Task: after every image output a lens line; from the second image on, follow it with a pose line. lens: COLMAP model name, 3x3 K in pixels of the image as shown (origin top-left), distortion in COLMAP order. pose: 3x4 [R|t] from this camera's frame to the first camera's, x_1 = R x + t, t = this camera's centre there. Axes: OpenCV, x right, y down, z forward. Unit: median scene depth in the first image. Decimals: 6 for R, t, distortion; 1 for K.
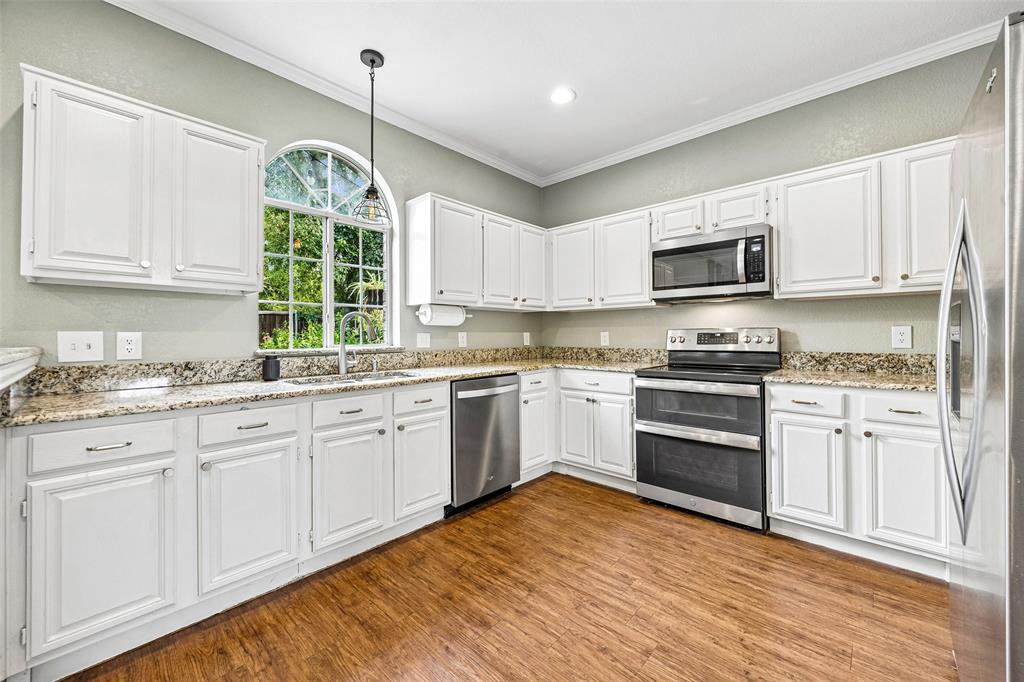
lens RADIAL K [[398.9, 0, 514.3], [0, 398.9, 338.7], [0, 0, 1]] dist [-0.001046, -0.000114]
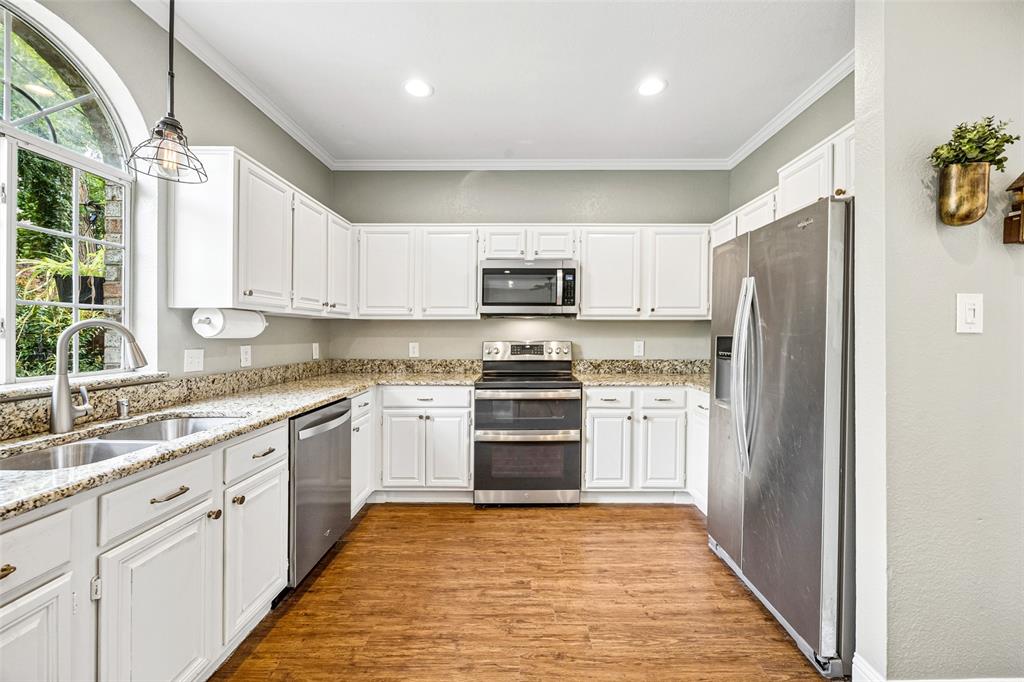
lens RADIAL K [[404.1, 0, 520.2], [0, 404.1, 339.9], [0, 0, 1]] dist [-0.000154, 0.000040]
pose [[0.738766, -0.004078, 0.673950, -0.339195], [0.001502, 0.999989, 0.004404, -0.038971], [-0.673960, -0.002241, 0.738764, 0.163760]]
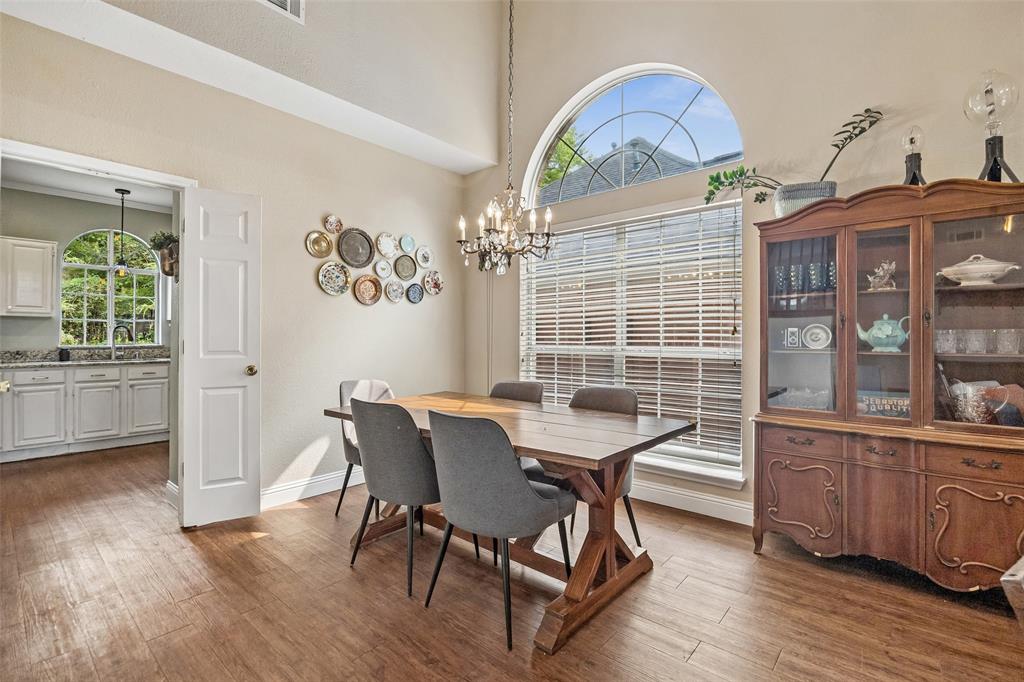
lens RADIAL K [[457.6, 0, 512.0], [0, 457.6, 341.0], [0, 0, 1]] dist [-0.014337, -0.000101]
pose [[0.999498, 0.004169, 0.031418, 1.299886], [-0.004128, 0.999991, -0.001375, 0.000599], [-0.031424, 0.001244, 0.999505, -1.094185]]
